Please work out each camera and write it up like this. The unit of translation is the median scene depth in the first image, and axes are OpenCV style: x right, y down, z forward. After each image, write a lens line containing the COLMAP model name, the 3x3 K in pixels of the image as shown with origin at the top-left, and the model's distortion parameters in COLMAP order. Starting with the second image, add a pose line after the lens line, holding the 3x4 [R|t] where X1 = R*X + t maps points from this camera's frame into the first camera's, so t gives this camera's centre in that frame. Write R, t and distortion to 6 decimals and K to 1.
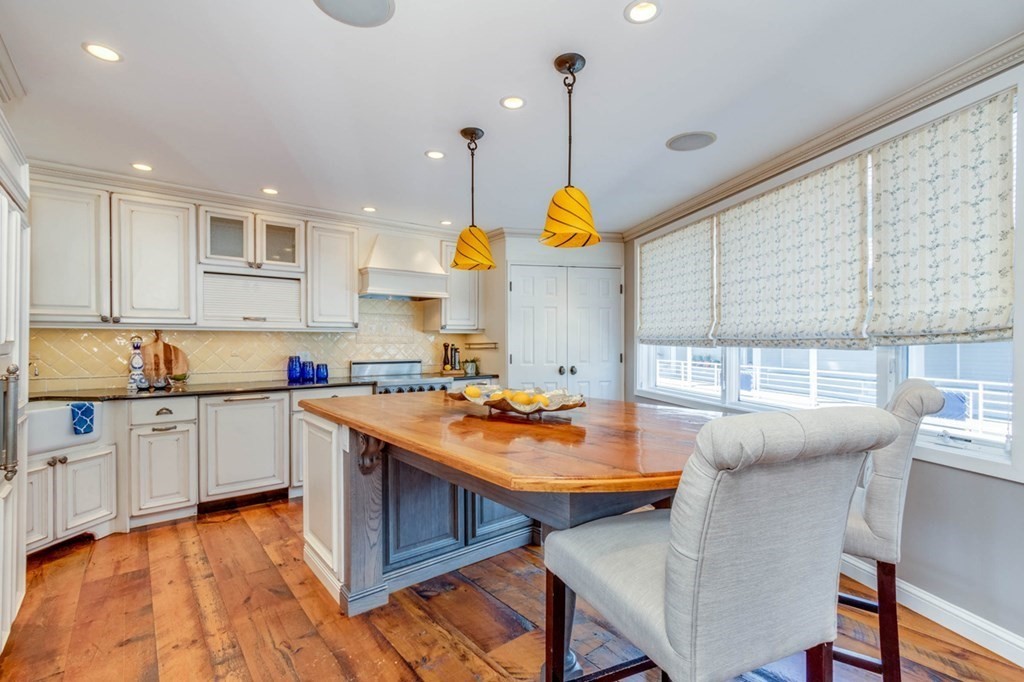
lens RADIAL K [[466.1, 0, 508.8], [0, 466.1, 346.1], [0, 0, 1]] dist [0.000173, -0.000096]
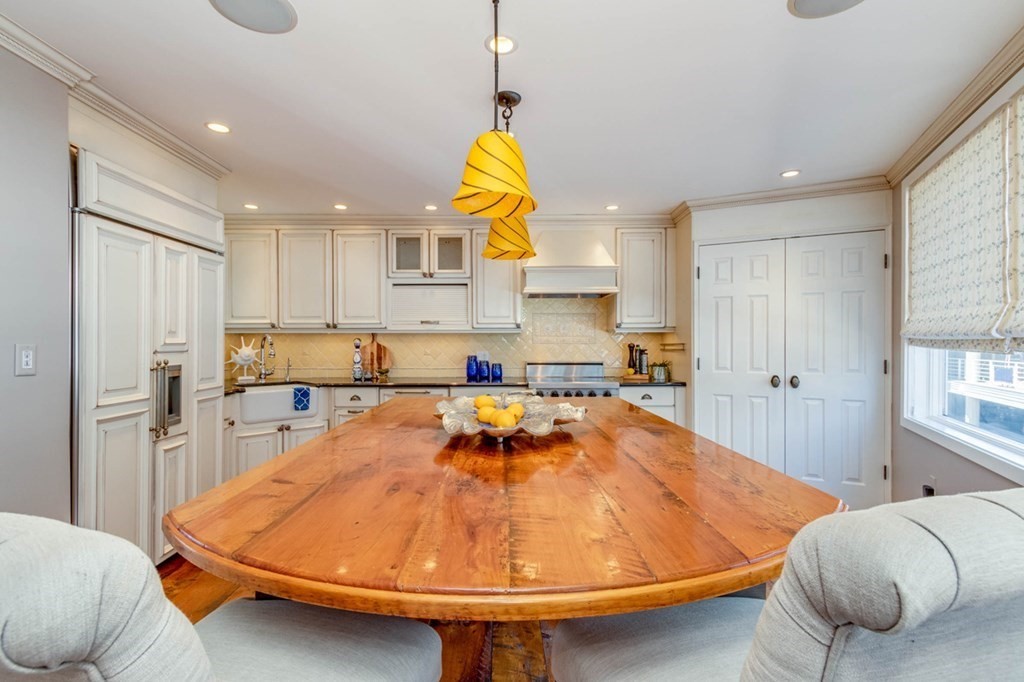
lens RADIAL K [[464.5, 0, 510.1], [0, 464.5, 343.7], [0, 0, 1]] dist [0.001412, -0.001626]
pose [[0.790149, 0.001842, -0.612911, 0.311527], [-0.004191, 0.999988, -0.002397, -0.004413], [0.612900, 0.004463, 0.790148, 0.230671]]
